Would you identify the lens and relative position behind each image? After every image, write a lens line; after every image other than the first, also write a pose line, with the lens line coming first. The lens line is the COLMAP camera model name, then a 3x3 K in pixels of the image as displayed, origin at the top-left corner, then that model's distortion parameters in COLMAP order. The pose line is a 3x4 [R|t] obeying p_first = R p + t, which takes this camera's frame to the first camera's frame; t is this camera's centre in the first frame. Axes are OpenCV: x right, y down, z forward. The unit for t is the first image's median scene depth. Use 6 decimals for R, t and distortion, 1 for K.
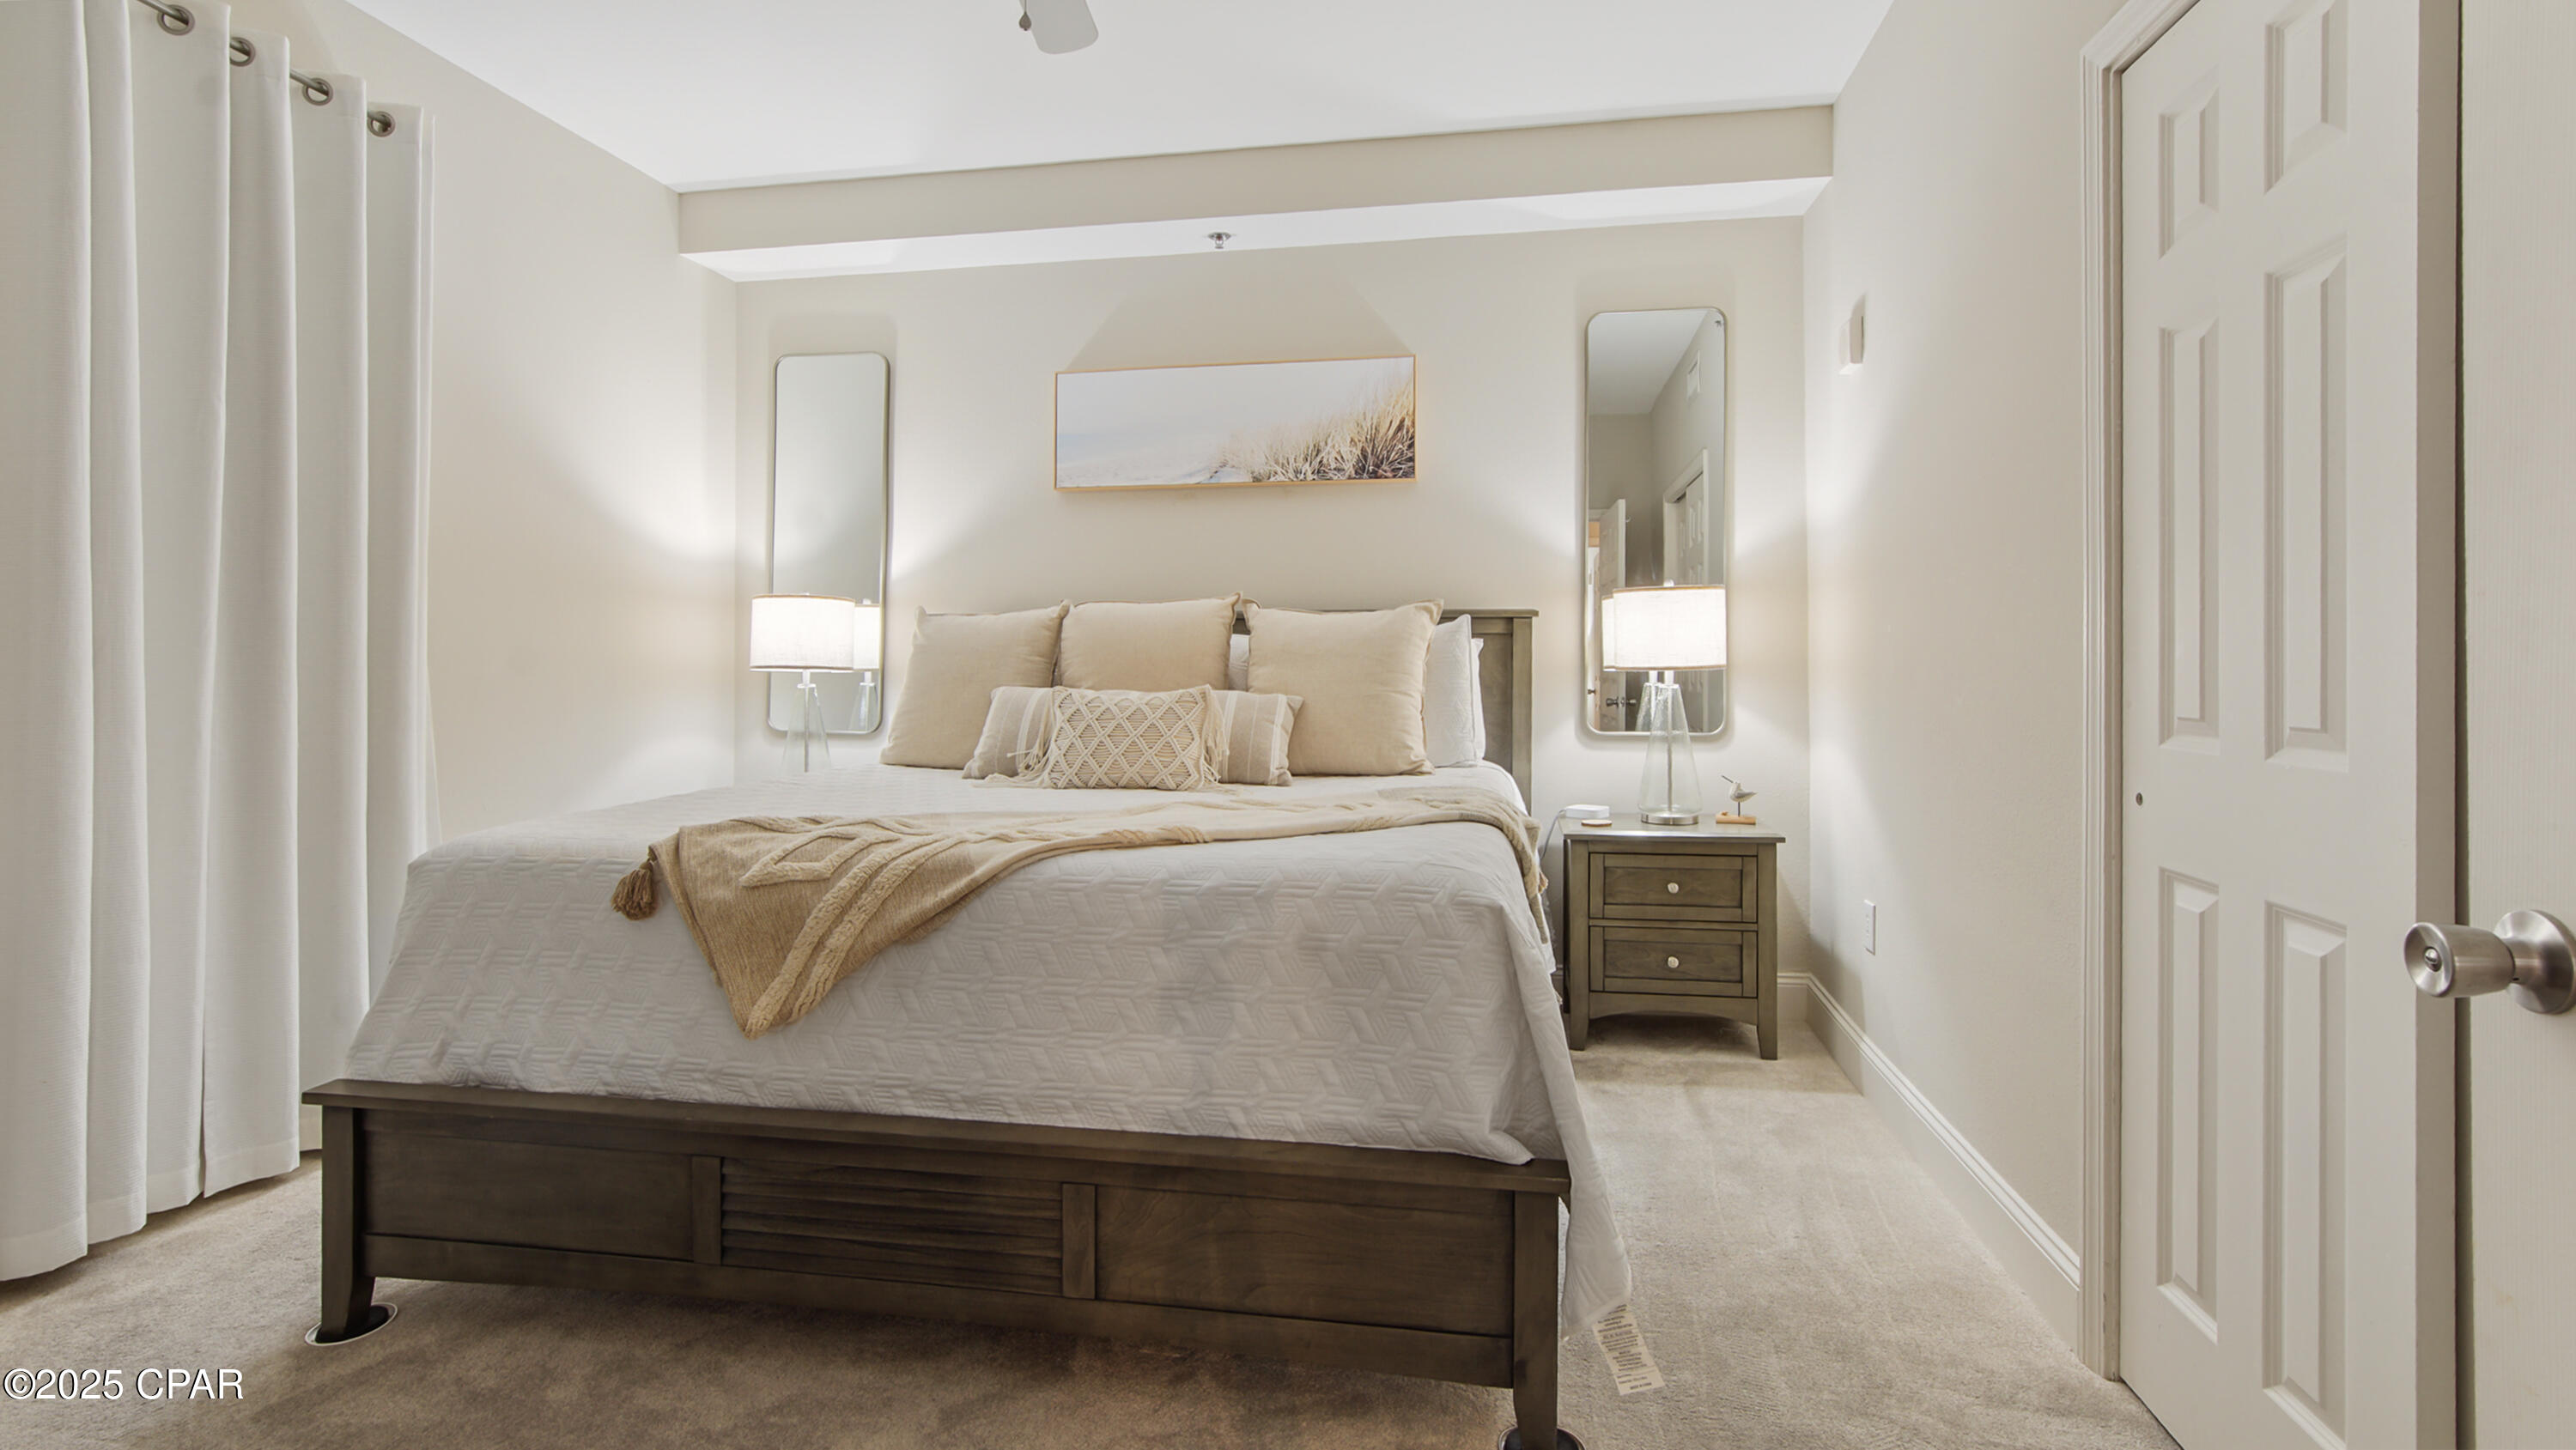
lens RADIAL K [[1218.7, 0, 1287.3], [0, 1218.7, 658.6], [0, 0, 1]] dist [0.017053, 0.000351]
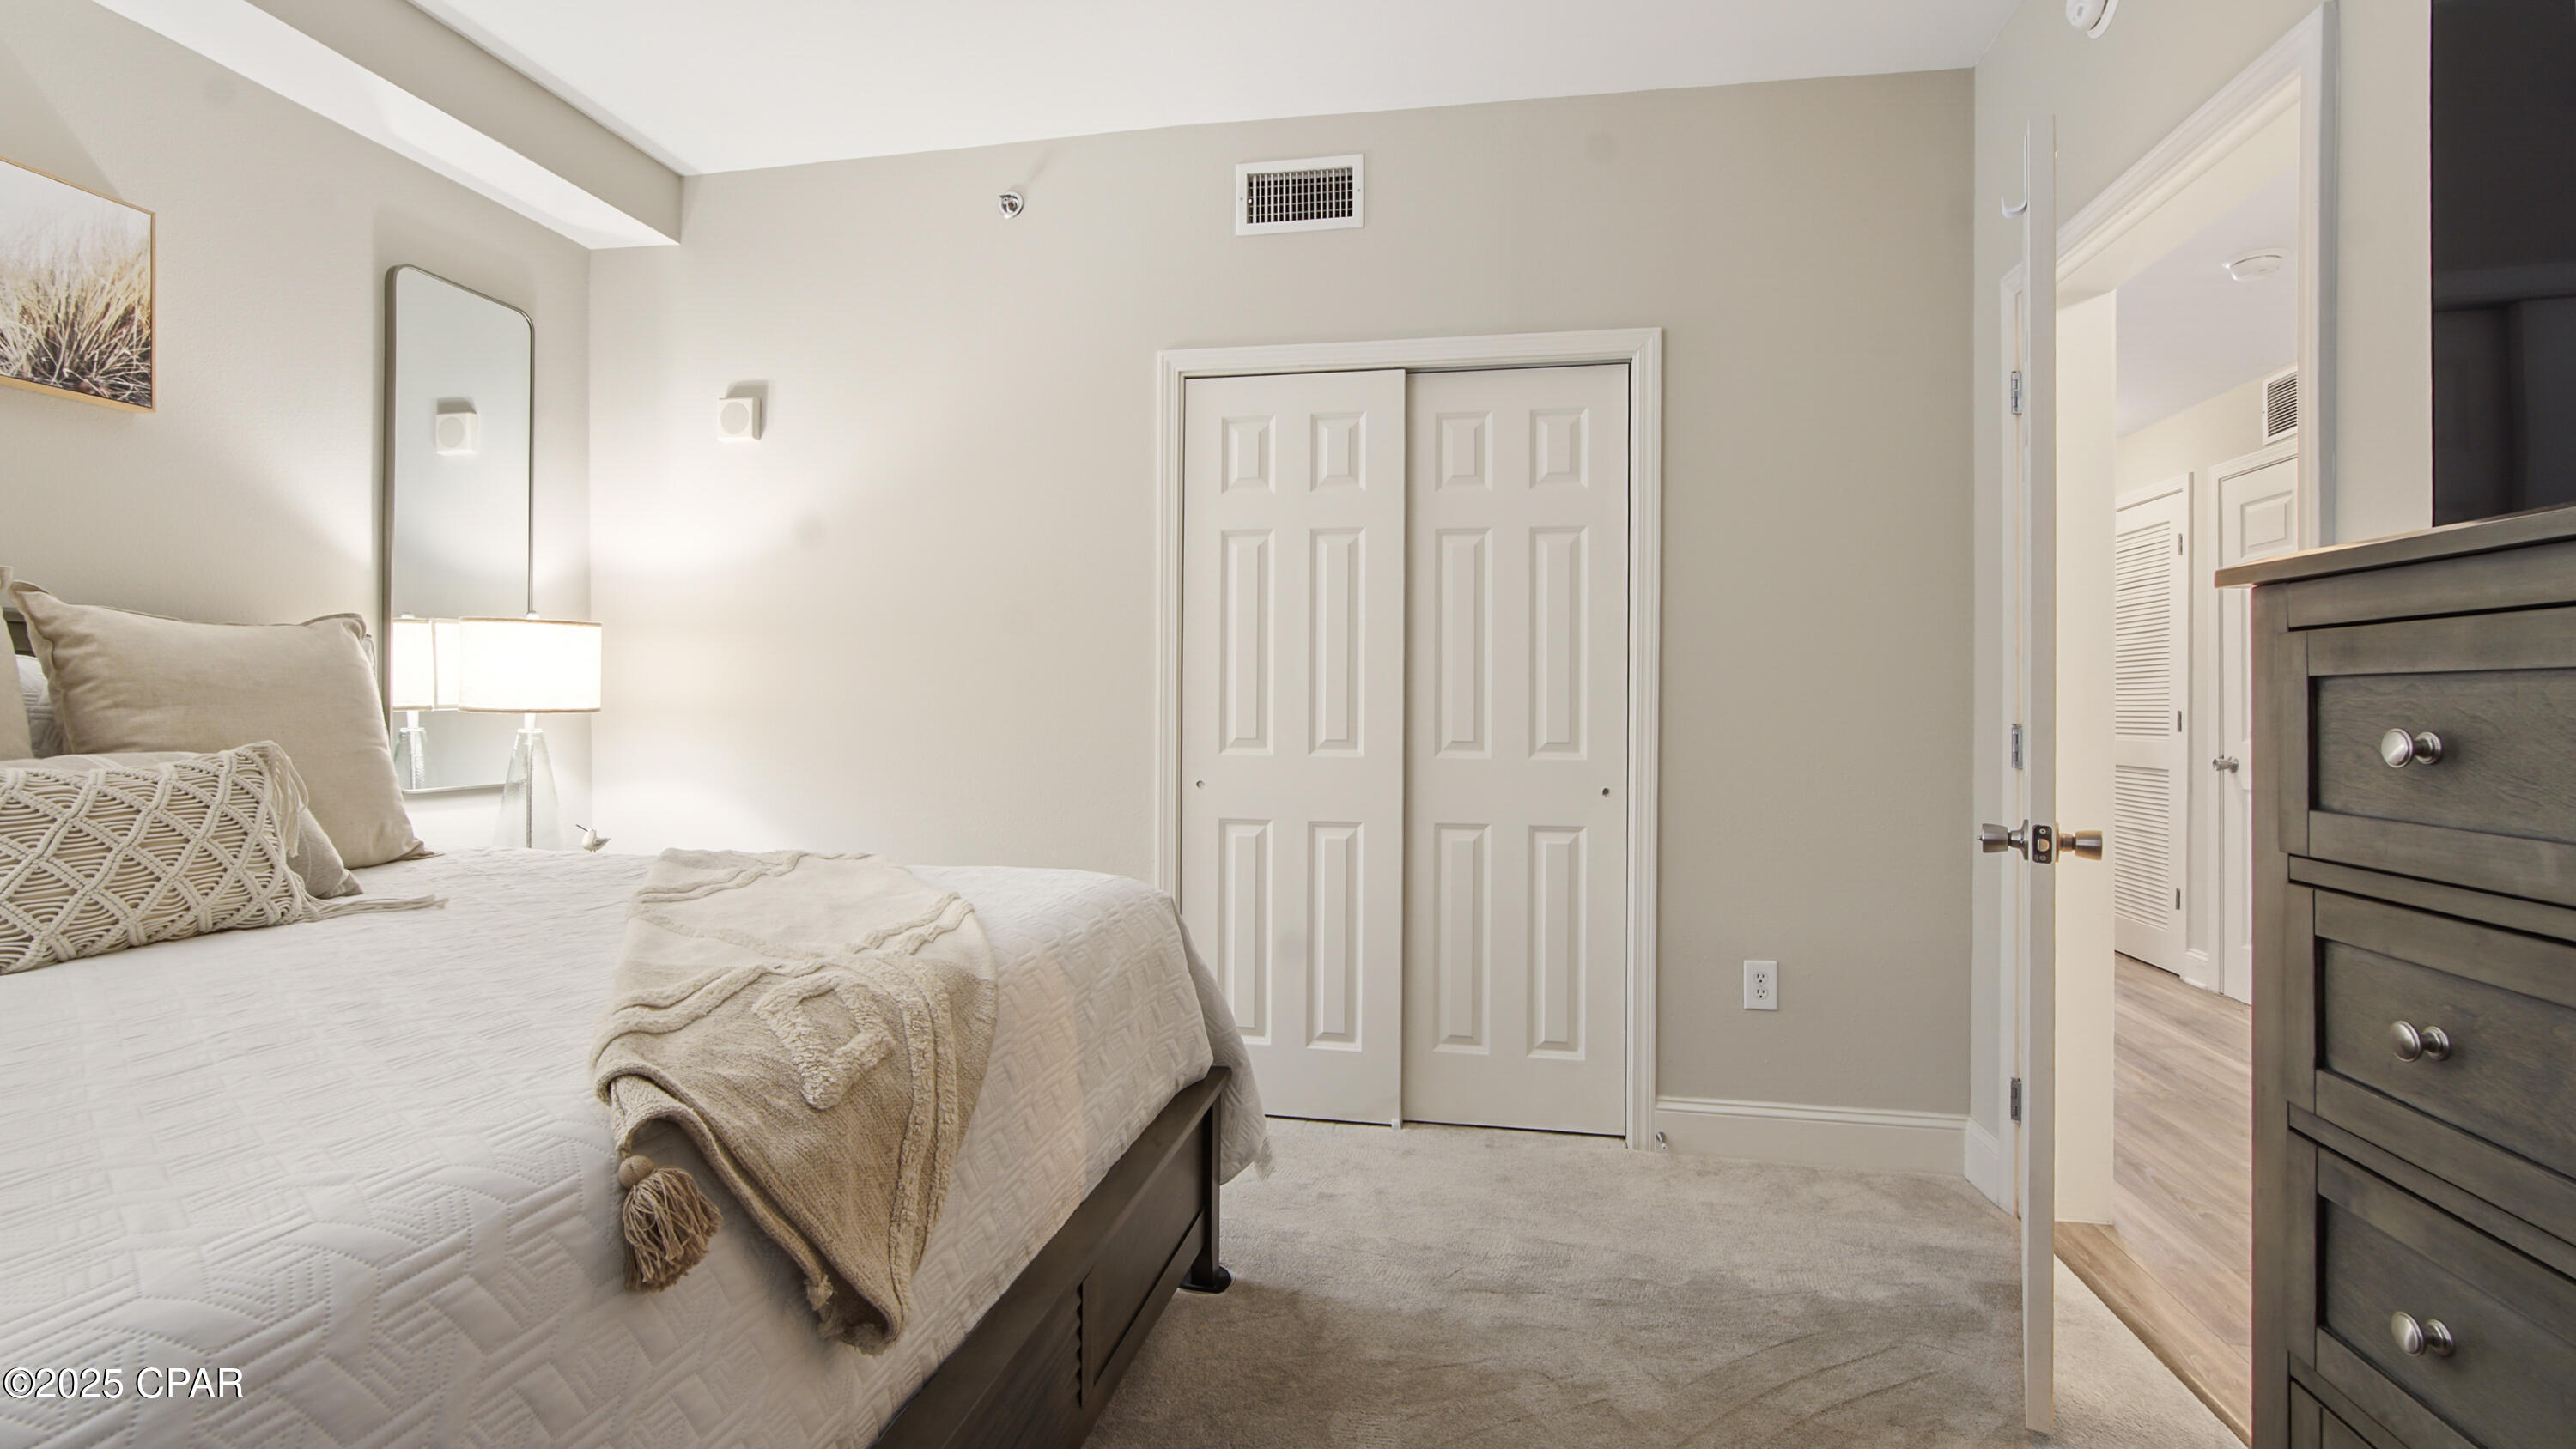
lens RADIAL K [[1189.9, 0, 1288.0], [0, 1189.9, 724.5], [0, 0, 1]] dist [0.001394, 0.000715]
pose [[0.020496, -0.013250, 0.999702, -0.499298], [-0.007980, 0.999878, 0.013416, 0.001744], [-0.999758, -0.008253, 0.020388, 0.400308]]
